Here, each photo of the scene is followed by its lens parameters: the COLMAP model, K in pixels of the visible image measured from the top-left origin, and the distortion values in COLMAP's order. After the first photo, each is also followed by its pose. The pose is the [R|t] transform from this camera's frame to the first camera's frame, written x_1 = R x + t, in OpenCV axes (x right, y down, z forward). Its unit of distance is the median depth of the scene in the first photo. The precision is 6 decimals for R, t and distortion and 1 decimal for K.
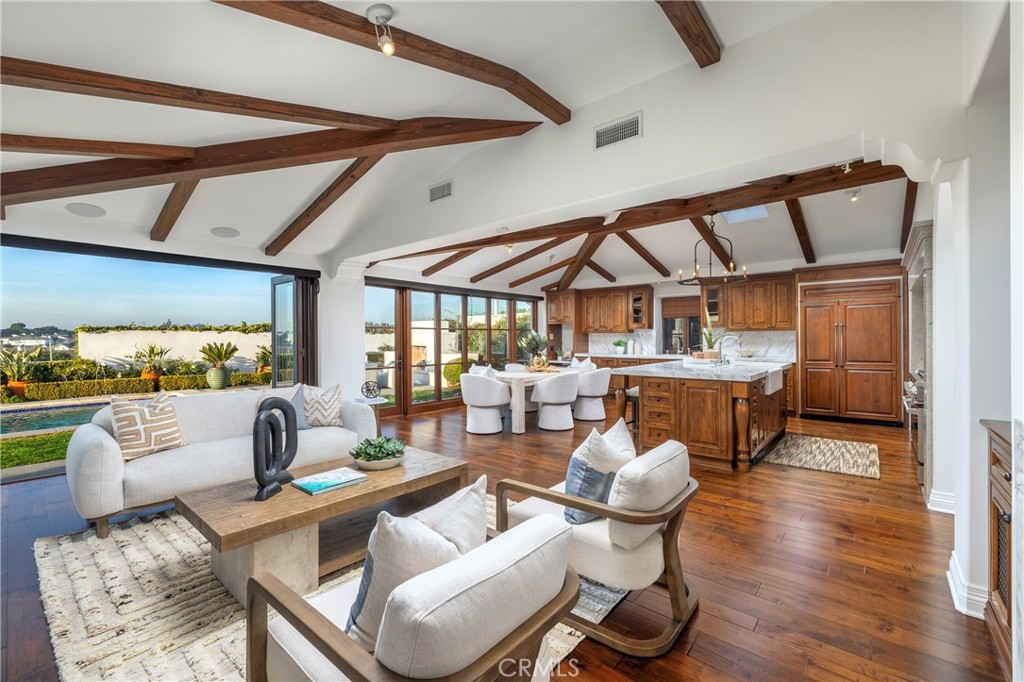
lens RADIAL K [[429.3, 0, 525.6], [0, 429.3, 339.4], [0, 0, 1]] dist [0.002231, 0.000564]
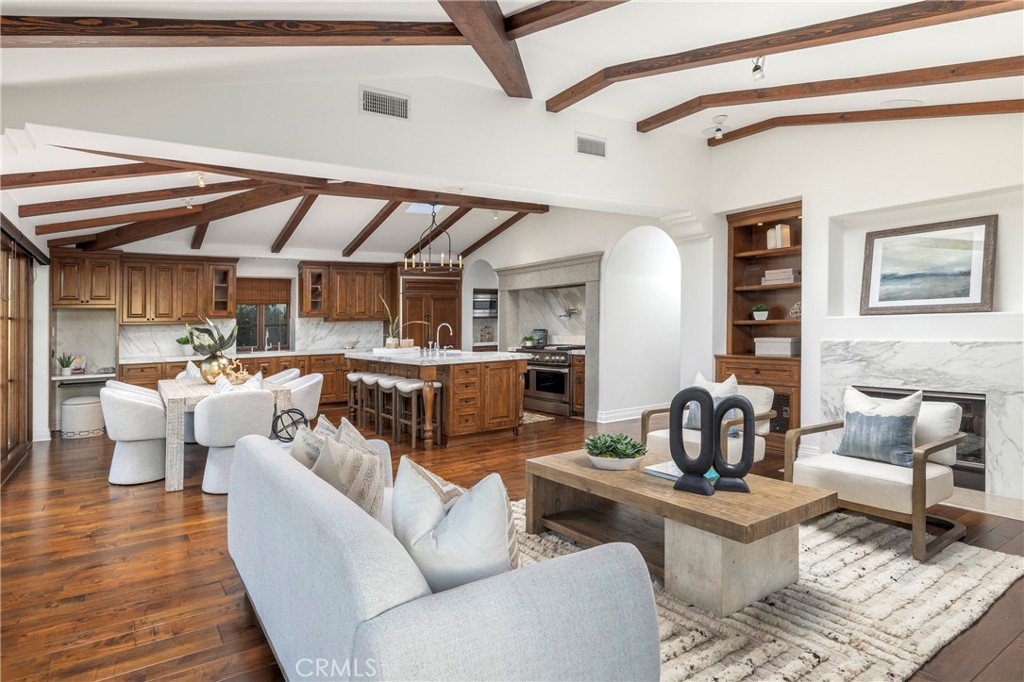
lens RADIAL K [[554.2, 0, 472.6], [0, 554.2, 338.6], [0, 0, 1]] dist [-0.020771, -0.000820]
pose [[0.319564, -0.024485, 0.947248, -0.913013], [0.025501, 0.999526, 0.017234, 0.007684], [-0.947221, 0.018649, 0.320037, 0.564924]]
